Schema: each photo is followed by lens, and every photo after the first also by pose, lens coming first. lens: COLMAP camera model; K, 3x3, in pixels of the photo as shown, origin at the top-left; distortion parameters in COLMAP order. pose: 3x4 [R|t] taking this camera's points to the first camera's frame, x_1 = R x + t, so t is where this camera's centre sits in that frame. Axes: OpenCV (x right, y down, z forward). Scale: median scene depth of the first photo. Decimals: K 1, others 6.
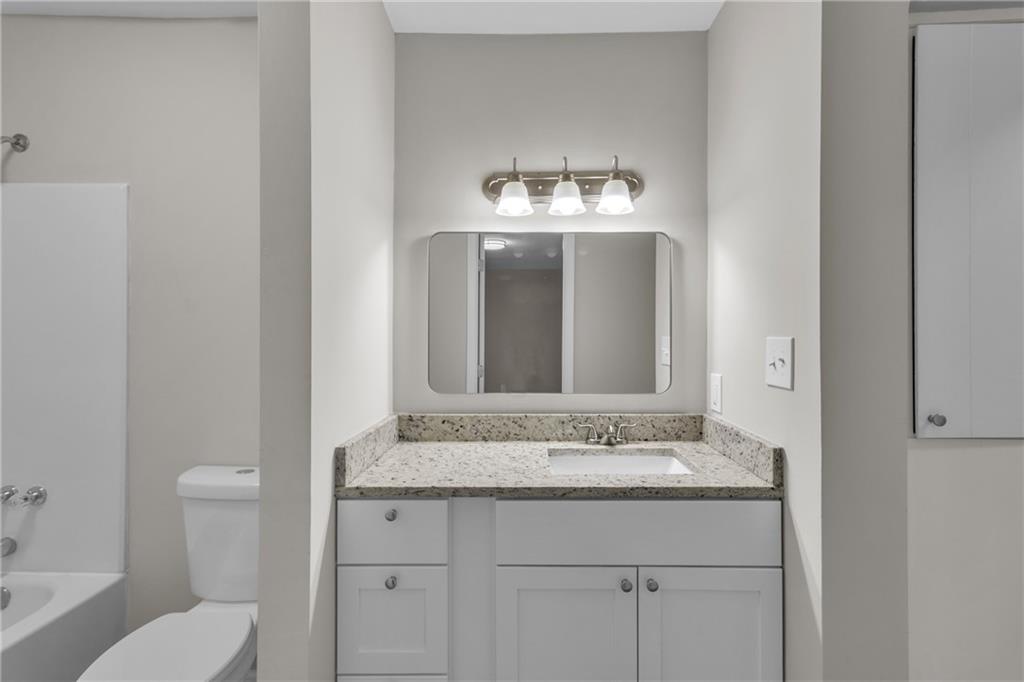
lens RADIAL K [[491.1, 0, 516.2], [0, 491.1, 314.0], [0, 0, 1]] dist [0.001838, -0.000553]
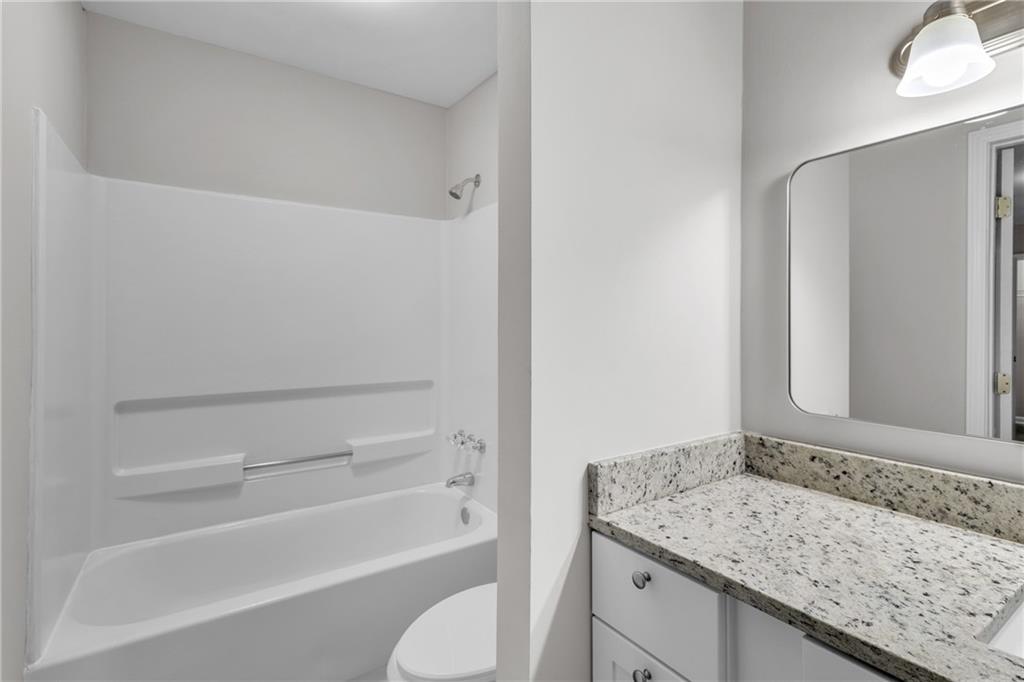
lens RADIAL K [[491.1, 0, 516.2], [0, 491.1, 314.0], [0, 0, 1]] dist [0.001838, -0.000553]
pose [[0.572923, -0.019556, -0.819376, 0.154898], [0.034880, 0.999391, 0.000537, 0.020810], [0.818867, -0.028888, 0.573256, 0.333661]]
